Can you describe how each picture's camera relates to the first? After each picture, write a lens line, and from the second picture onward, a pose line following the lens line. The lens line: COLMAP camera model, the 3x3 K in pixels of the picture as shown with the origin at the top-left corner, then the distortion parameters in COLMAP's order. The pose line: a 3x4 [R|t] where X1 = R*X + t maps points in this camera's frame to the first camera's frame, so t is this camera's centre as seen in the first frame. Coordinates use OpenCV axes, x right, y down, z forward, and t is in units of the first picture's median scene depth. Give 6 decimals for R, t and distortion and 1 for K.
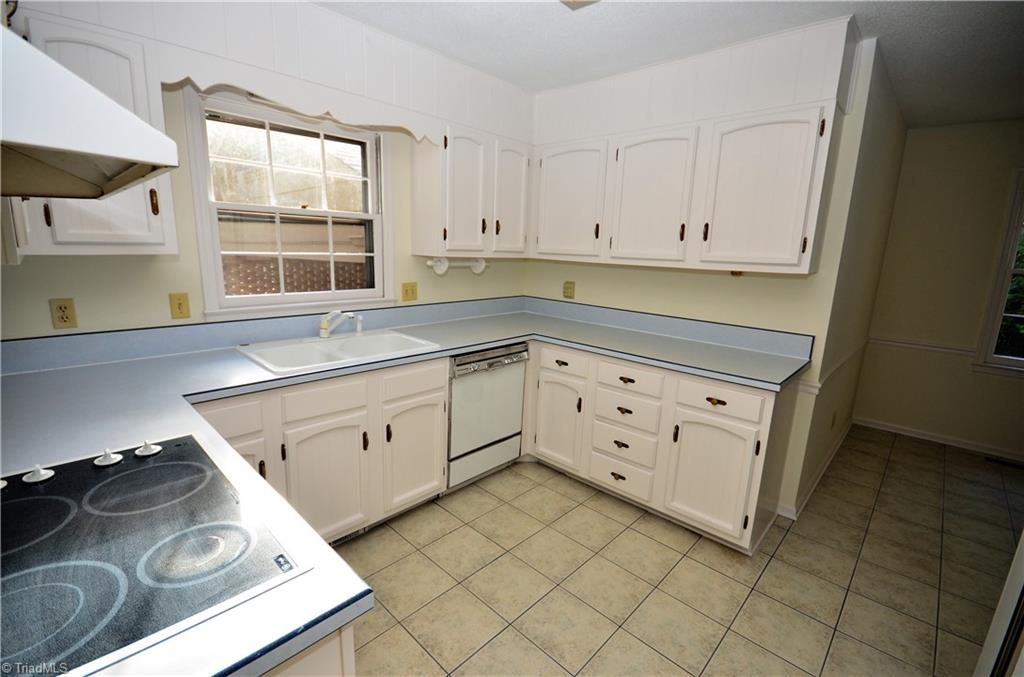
lens RADIAL K [[453.4, 0, 505.2], [0, 453.4, 342.3], [0, 0, 1]] dist [0.009337, -0.010856]
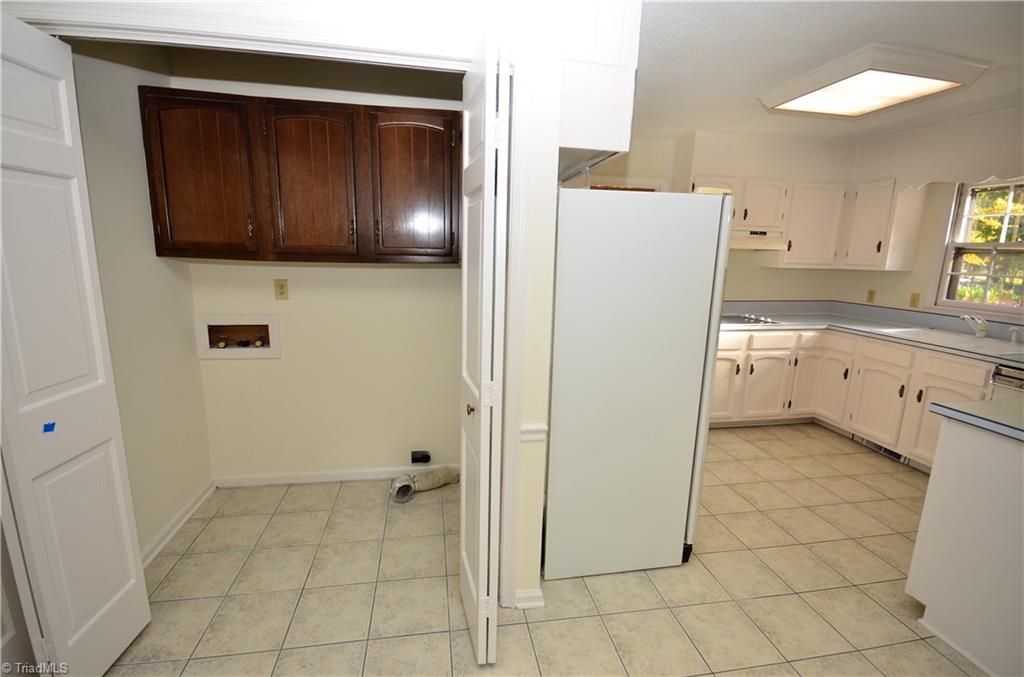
lens RADIAL K [[453.4, 0, 505.2], [0, 453.4, 342.3], [0, 0, 1]] dist [0.009337, -0.010856]
pose [[-0.589042, 0.110746, -0.800478, 1.610528], [-0.207705, 0.936537, 0.282412, -0.088761], [0.780953, 0.332616, -0.528657, 0.672780]]
